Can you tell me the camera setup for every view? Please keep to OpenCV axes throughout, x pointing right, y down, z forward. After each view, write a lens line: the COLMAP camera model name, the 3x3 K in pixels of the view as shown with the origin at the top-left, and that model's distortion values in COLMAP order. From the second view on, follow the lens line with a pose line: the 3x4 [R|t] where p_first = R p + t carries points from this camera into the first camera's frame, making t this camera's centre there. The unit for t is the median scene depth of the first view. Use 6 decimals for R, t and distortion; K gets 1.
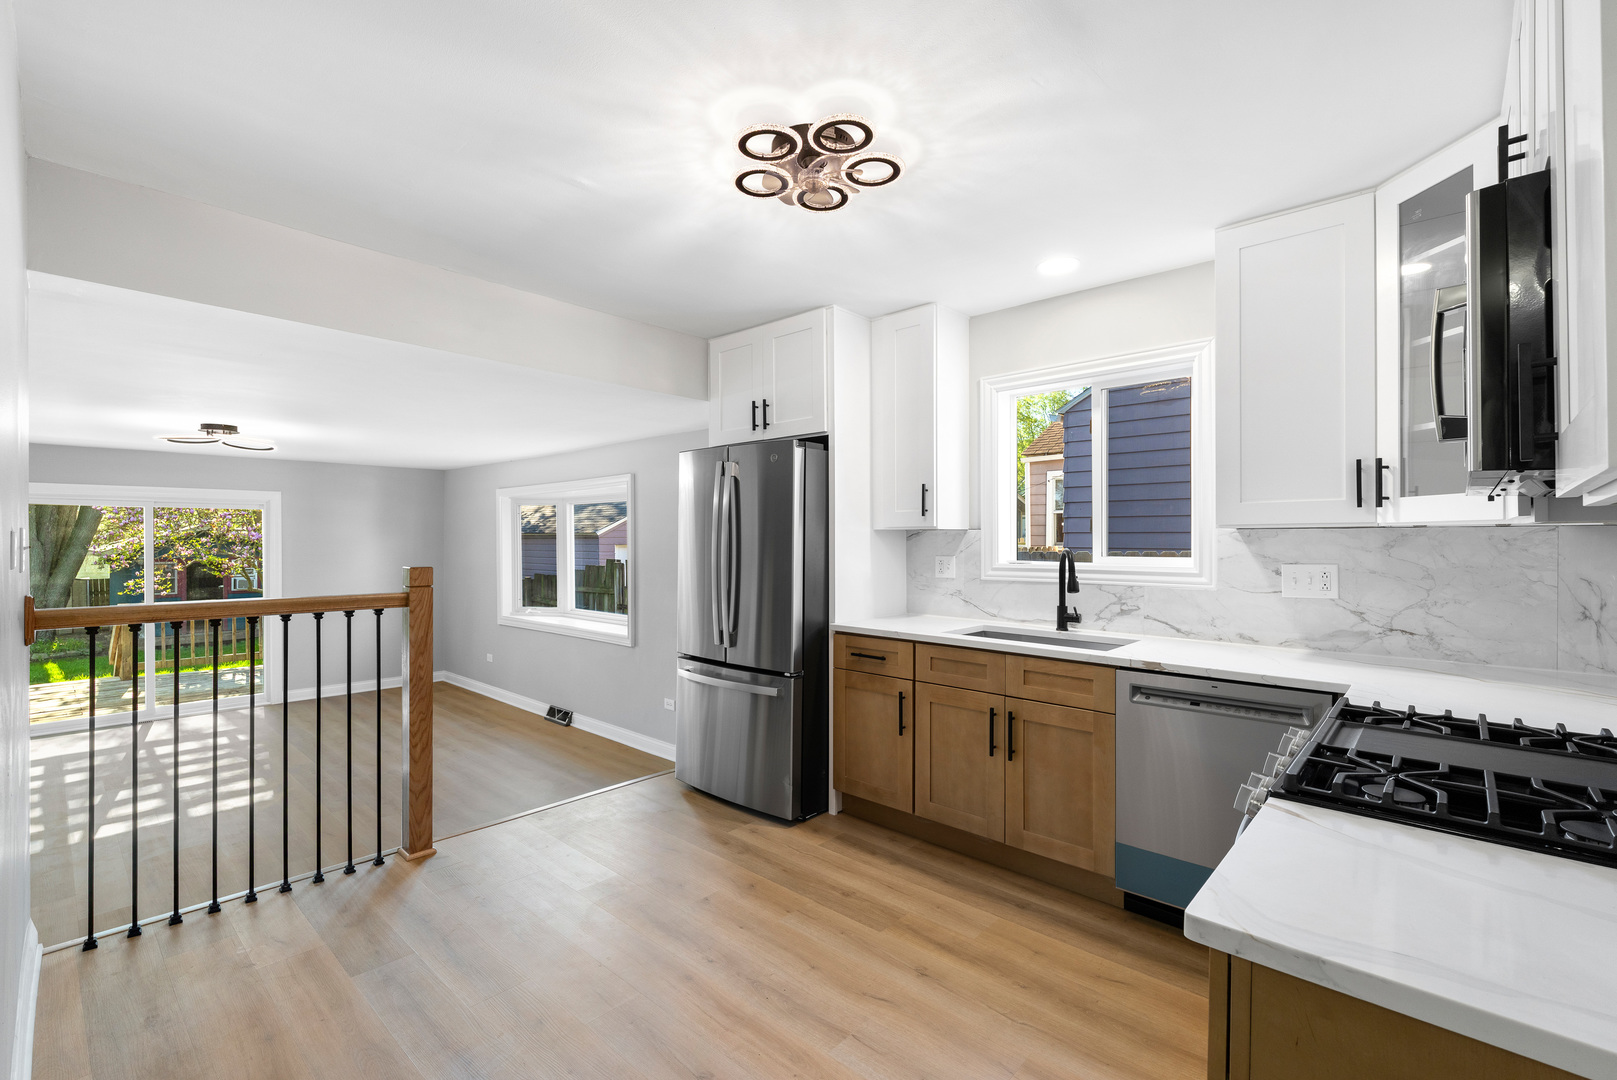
lens RADIAL K [[711.7, 0, 808.5], [0, 711.7, 540.0], [0, 0, 1]] dist [-0.000366, -0.000063]
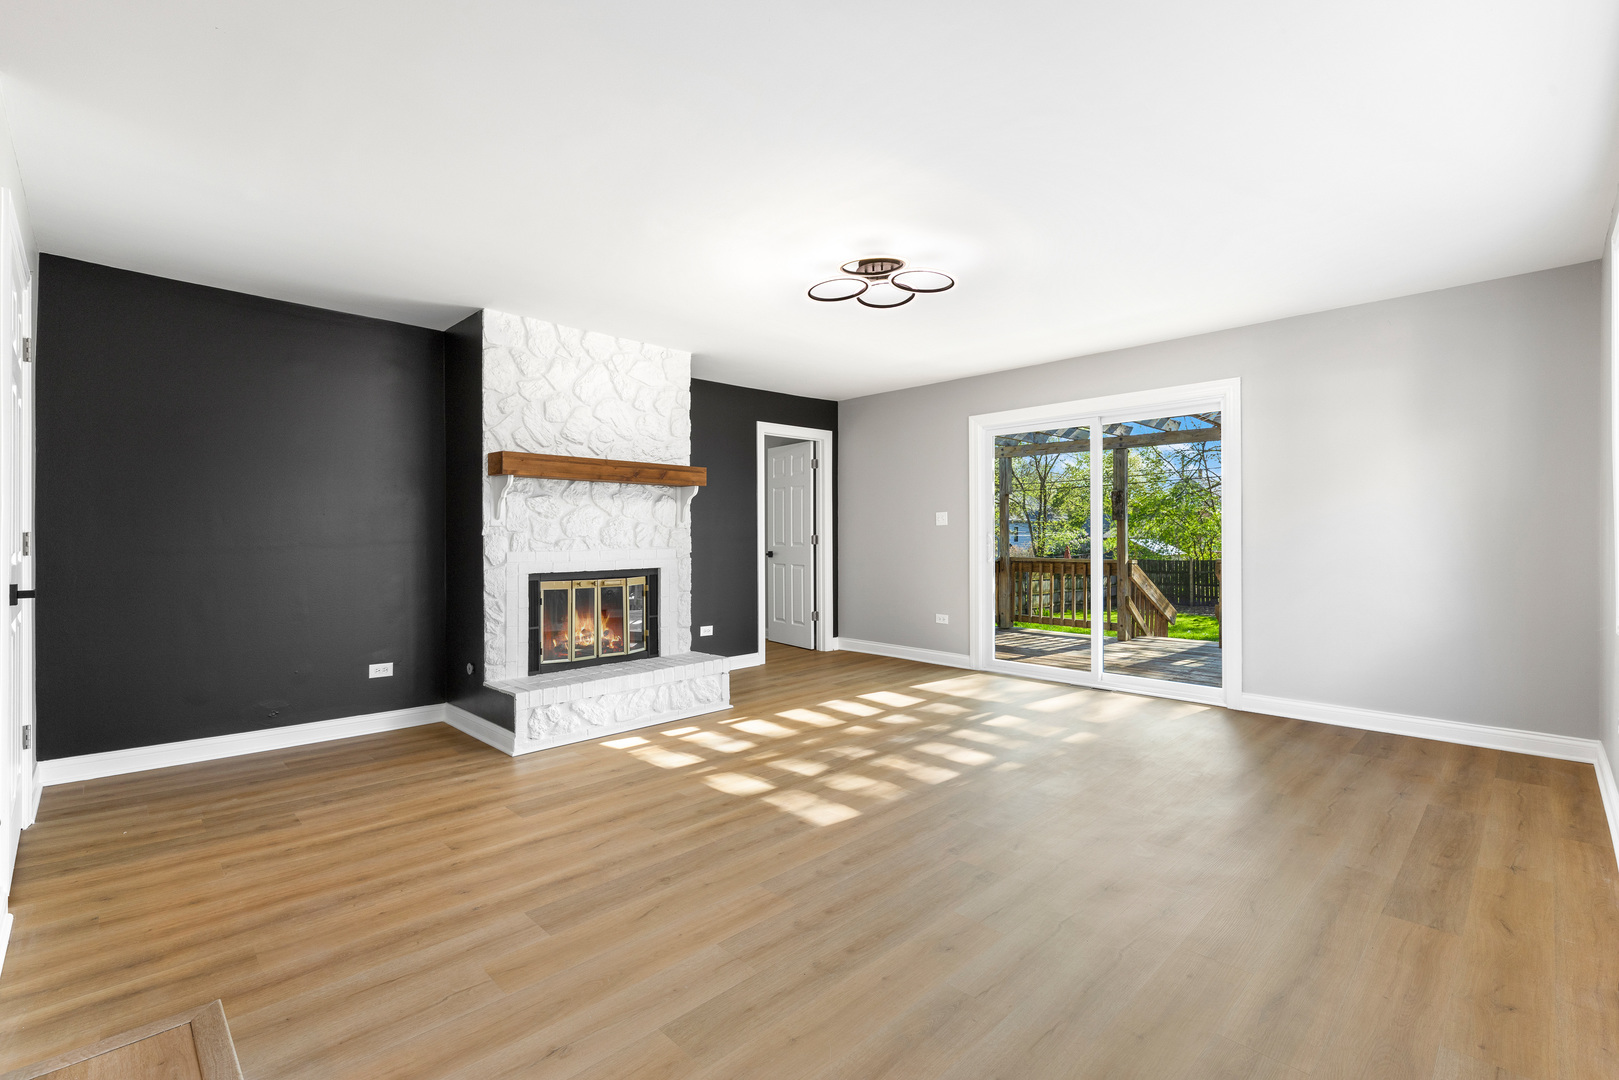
lens RADIAL K [[717.3, 0, 814.6], [0, 717.3, 530.2], [0, 0, 1]] dist [0.001355, -0.000197]
pose [[-0.040641, -0.006549, -0.999152, -0.083382], [0.001622, 0.999977, -0.006621, 0.072254], [0.999173, -0.001890, -0.040629, 0.643005]]
